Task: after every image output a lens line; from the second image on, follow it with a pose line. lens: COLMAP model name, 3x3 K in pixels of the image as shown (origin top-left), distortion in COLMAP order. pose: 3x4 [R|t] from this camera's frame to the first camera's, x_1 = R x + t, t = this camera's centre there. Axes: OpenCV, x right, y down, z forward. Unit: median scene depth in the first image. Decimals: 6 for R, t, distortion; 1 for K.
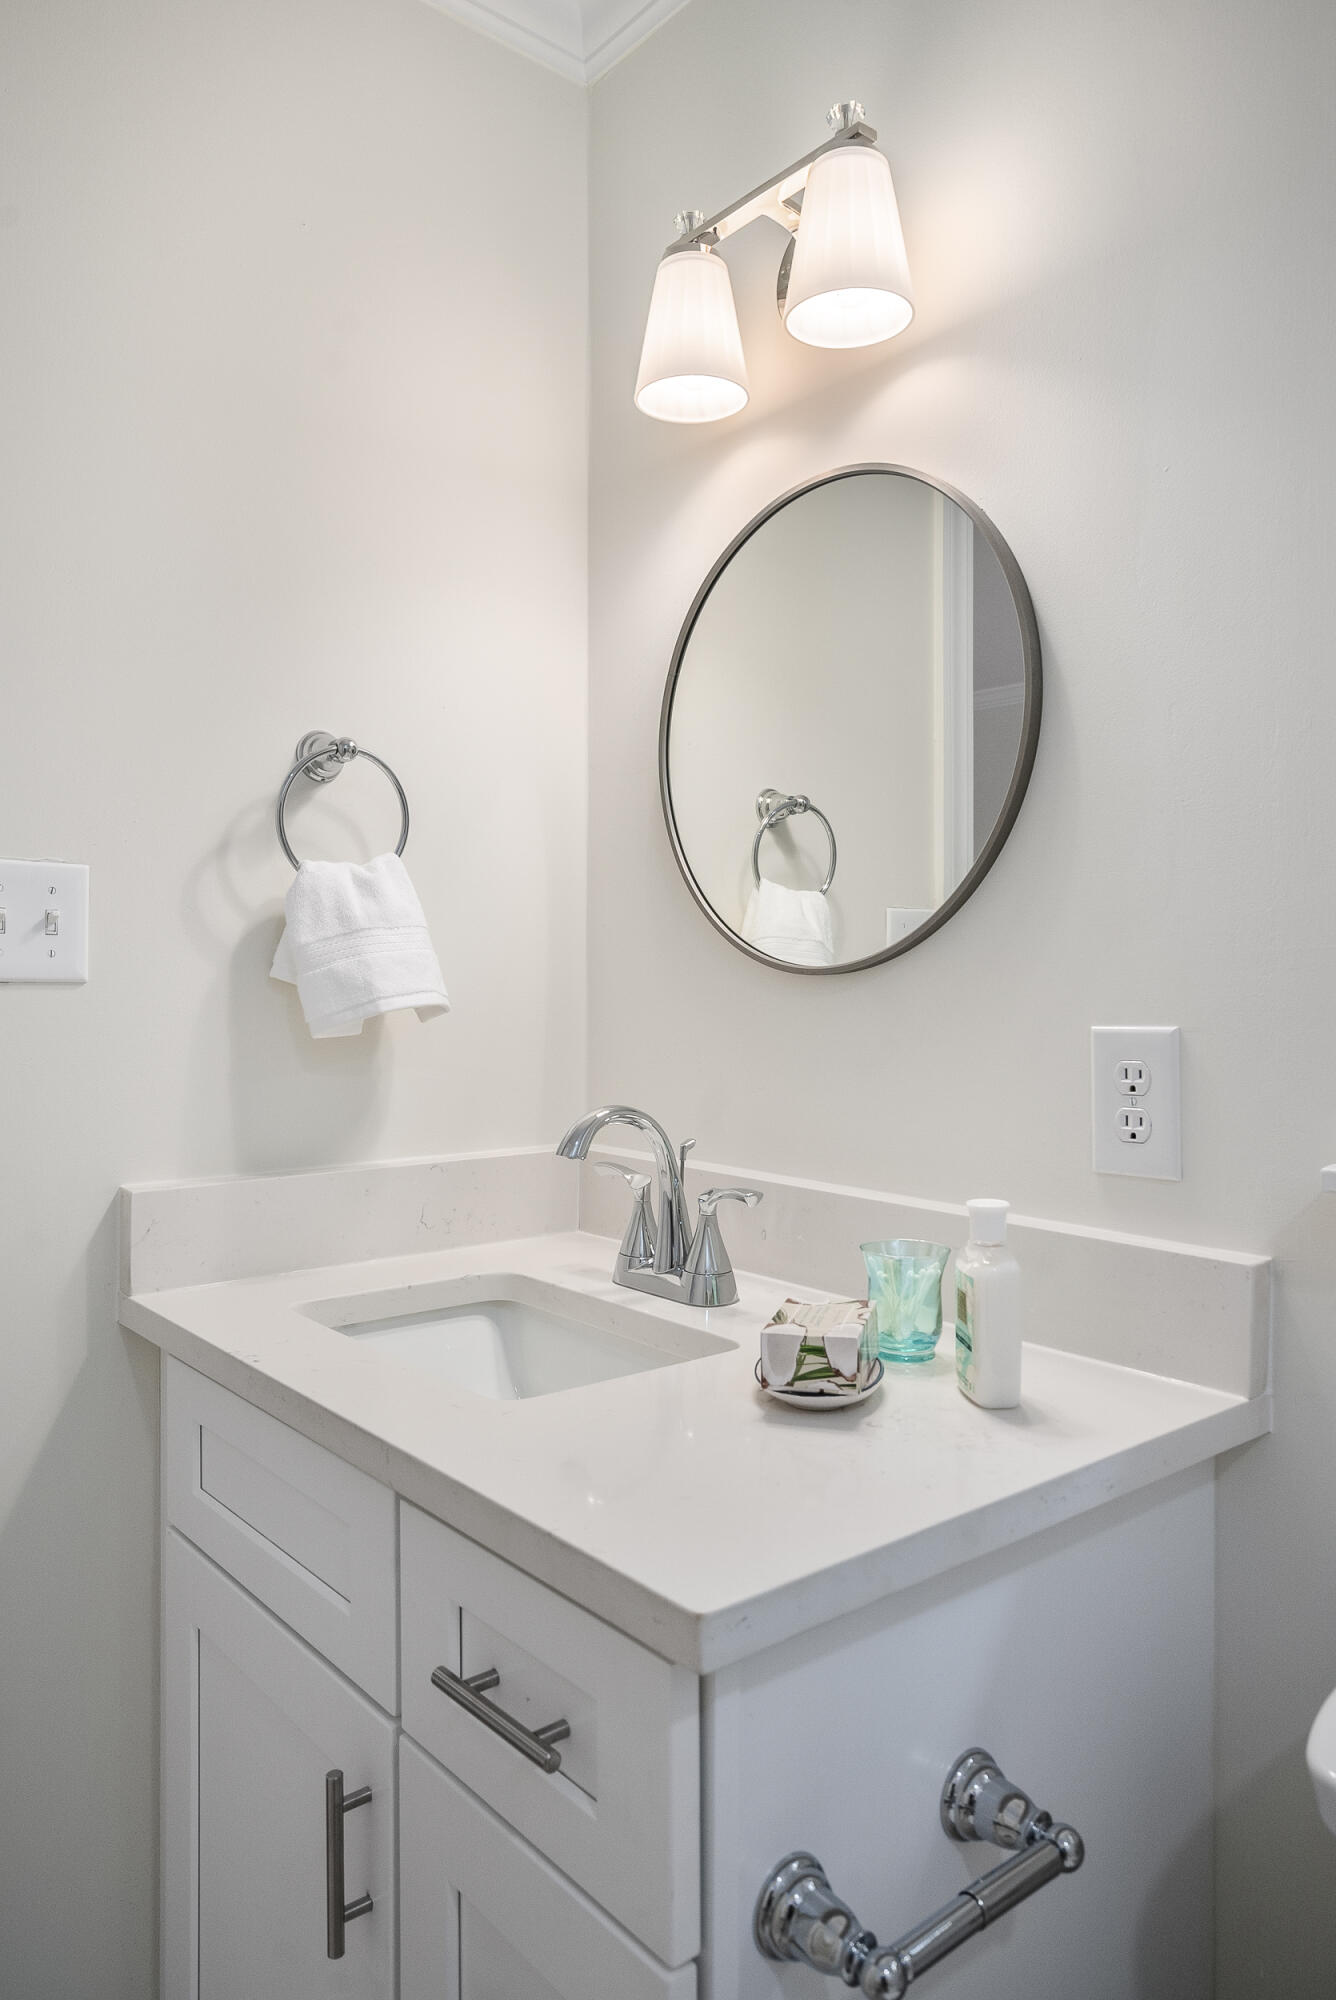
lens RADIAL K [[1360.6, 0, 668.0], [0, 1360.6, 1000.0], [0, 0, 1]] dist [0.003556, 0.001127]
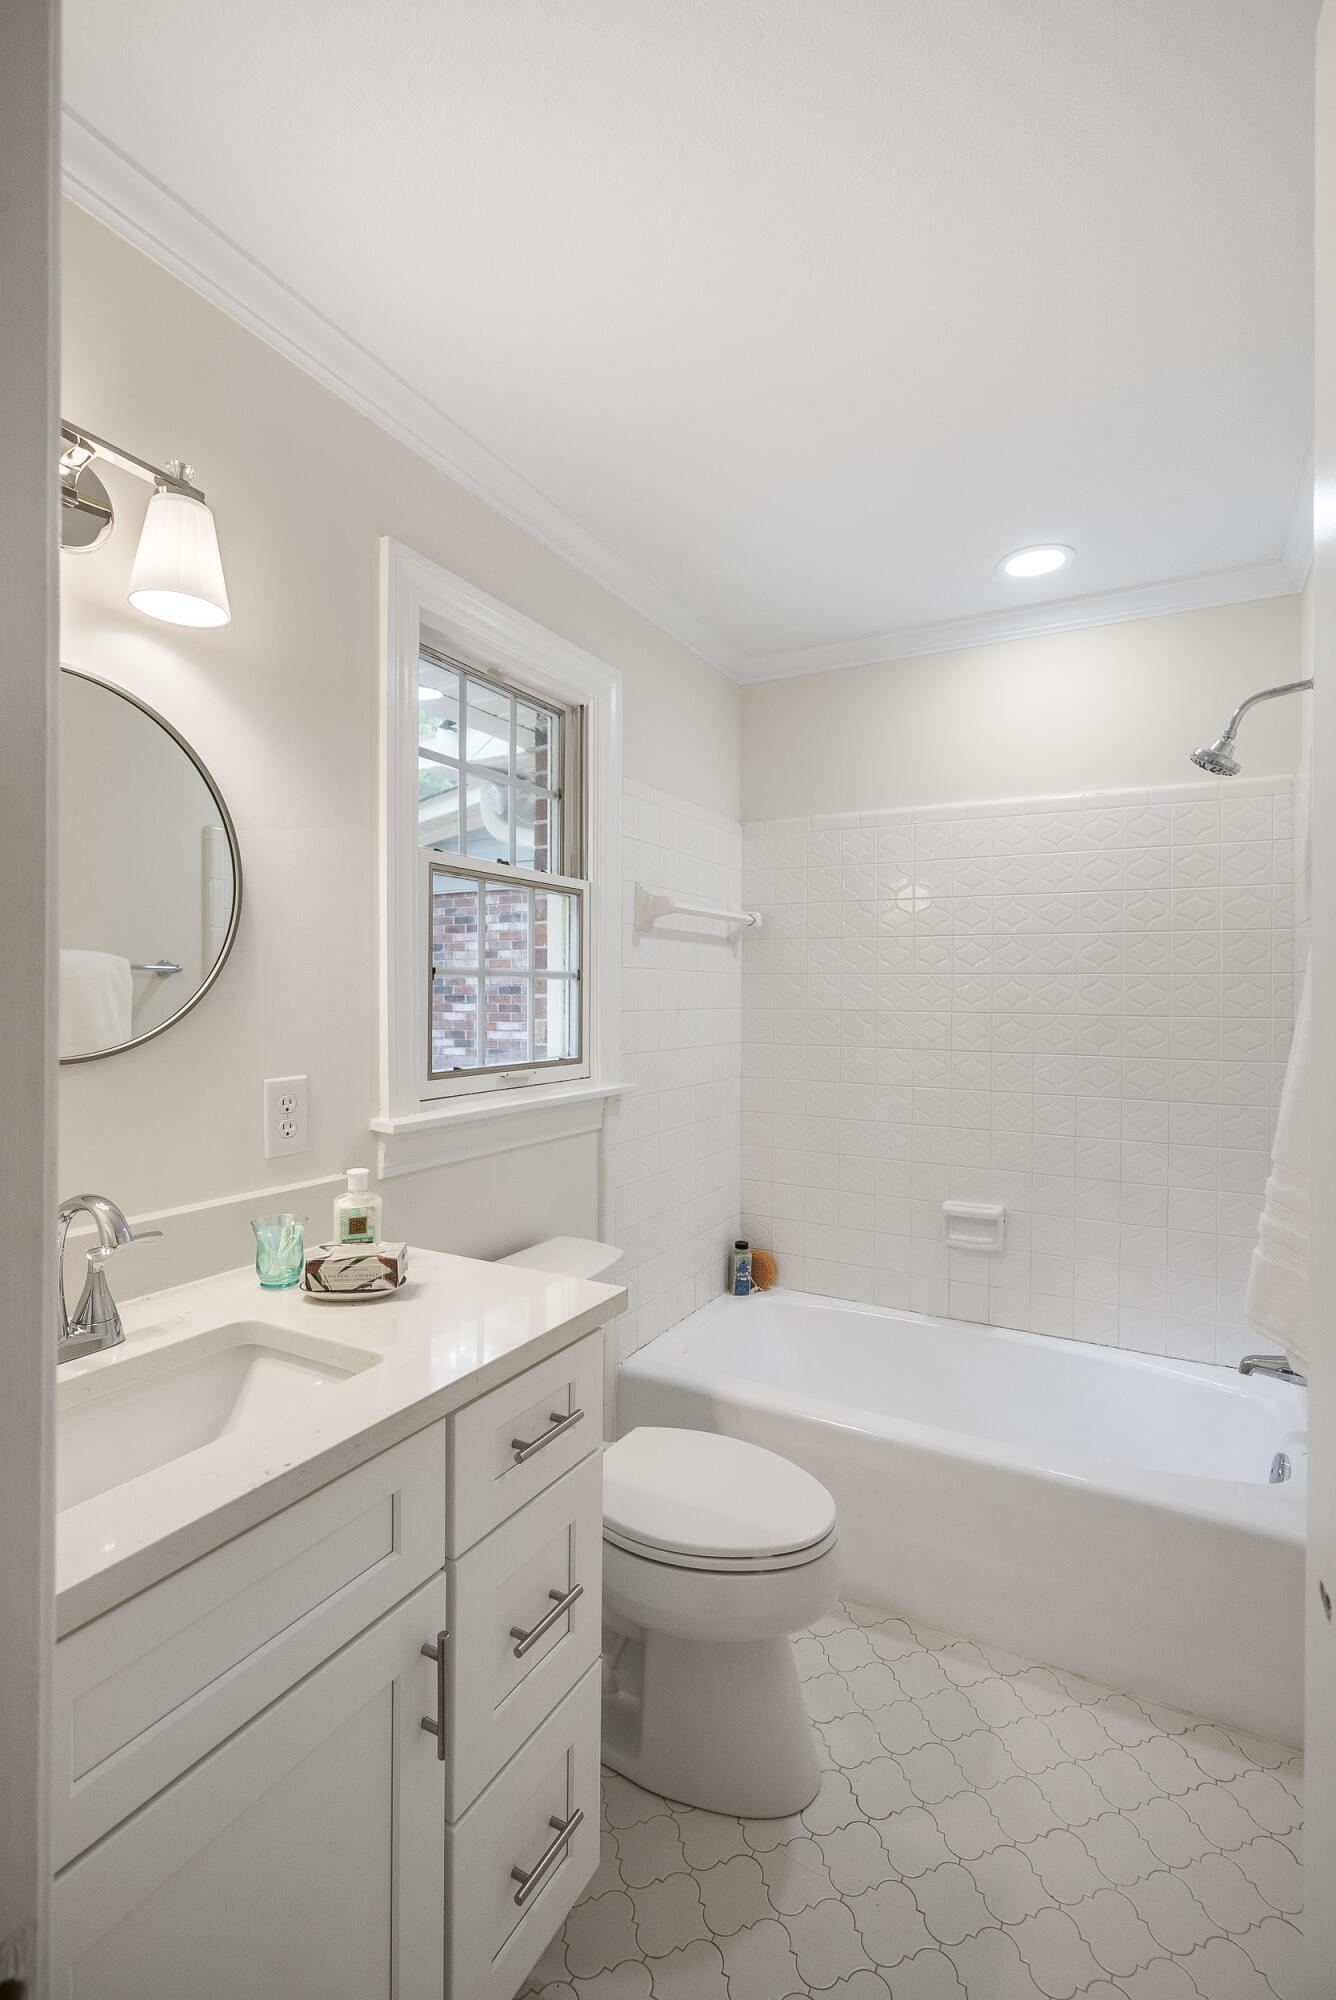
lens RADIAL K [[914.7, 0, 668.0], [0, 914.7, 1000.0], [0, 0, 1]] dist [0.010479, 0.000138]
pose [[-0.369792, -0.015203, 0.928990, -1.071836], [-0.002209, 0.999878, 0.015484, -0.112845], [-0.929112, 0.003674, -0.369780, 0.978038]]
